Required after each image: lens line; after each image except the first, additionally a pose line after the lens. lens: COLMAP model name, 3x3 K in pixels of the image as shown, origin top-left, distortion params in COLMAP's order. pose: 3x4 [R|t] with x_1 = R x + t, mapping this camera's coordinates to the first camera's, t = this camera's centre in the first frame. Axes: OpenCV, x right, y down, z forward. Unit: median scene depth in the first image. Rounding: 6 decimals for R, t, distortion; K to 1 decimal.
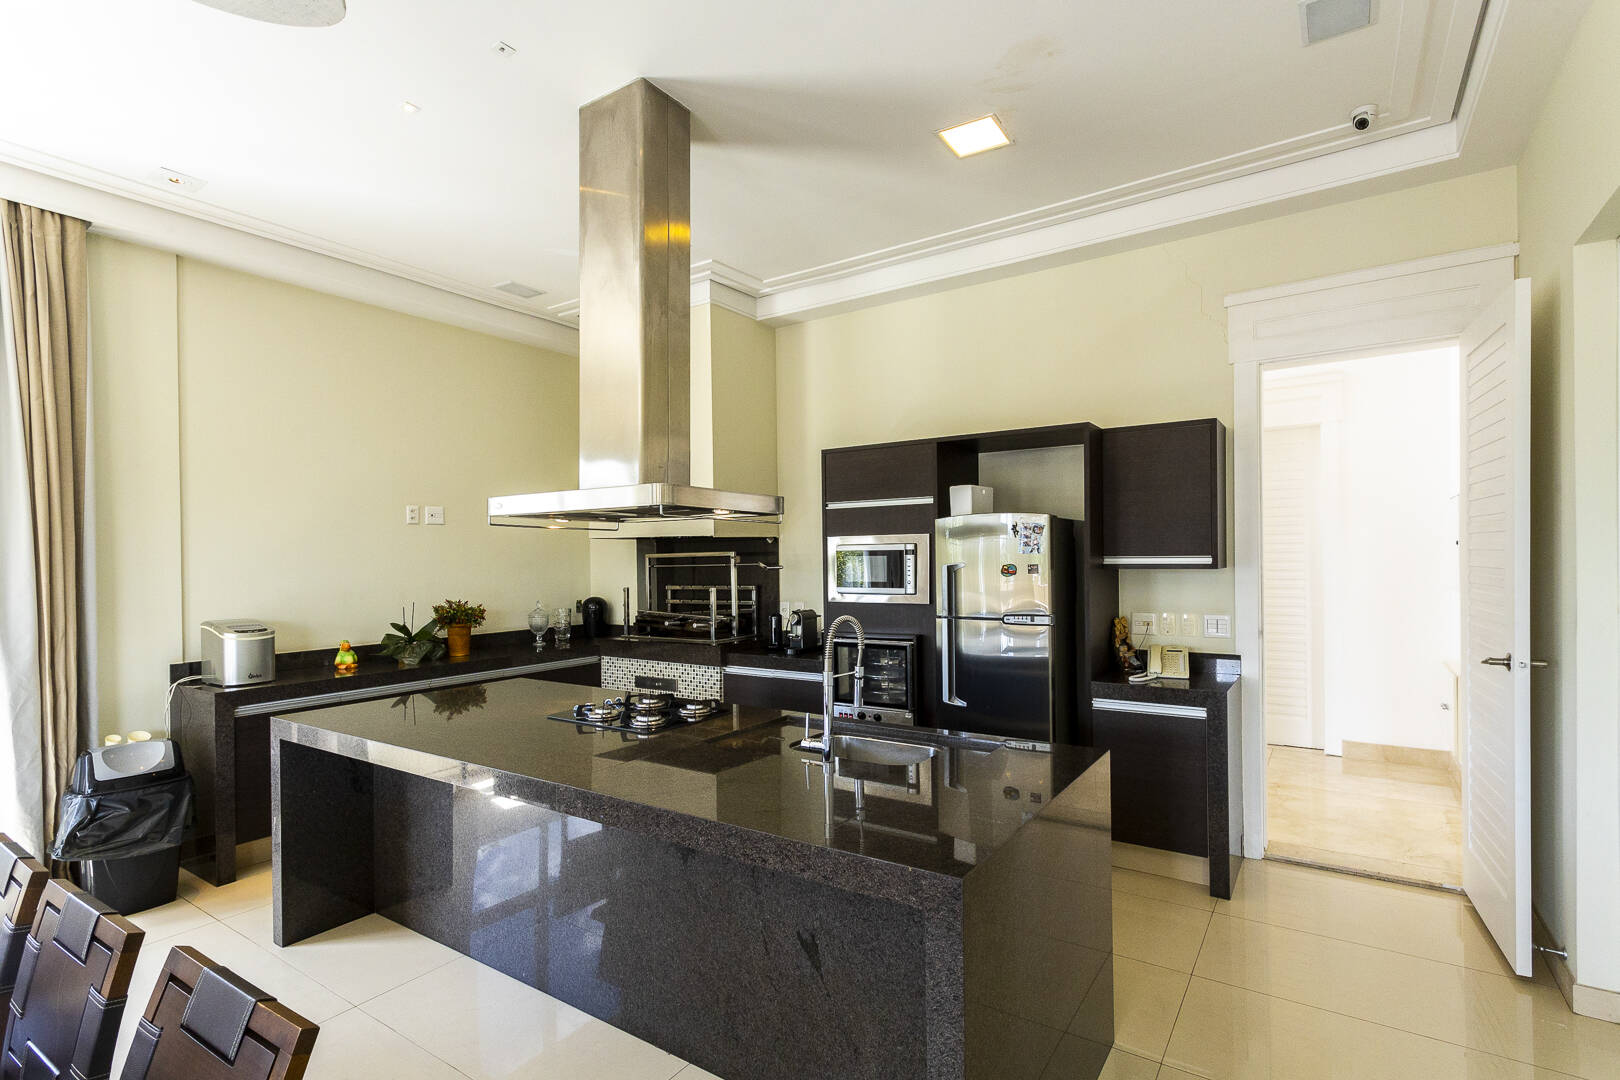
lens RADIAL K [[763.6, 0, 795.2], [0, 763.6, 569.7], [0, 0, 1]] dist [0.002113, 0.000907]
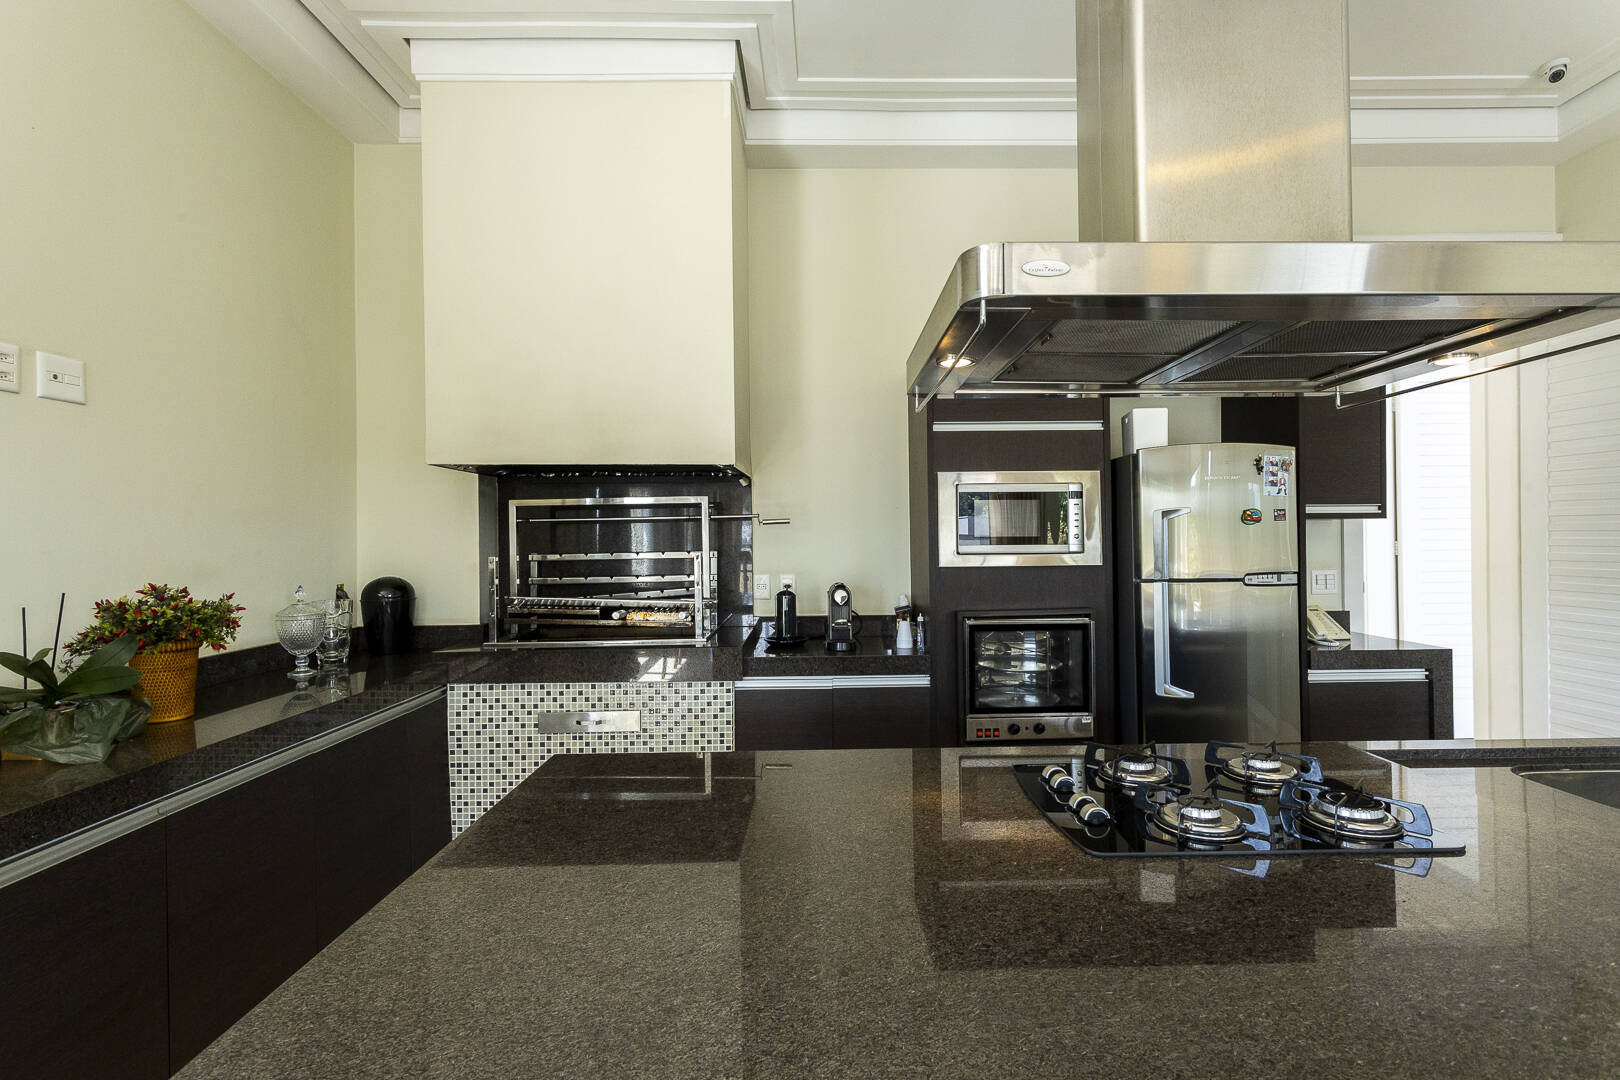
lens RADIAL K [[763.6, 0, 814.6], [0, 763.6, 538.5], [0, 0, 1]] dist [0.002113, 0.000907]
pose [[0.813692, 0.003029, 0.581288, -0.446326], [0.007913, 0.999836, -0.016286, 0.026723], [-0.581242, 0.017851, 0.813535, 0.516805]]
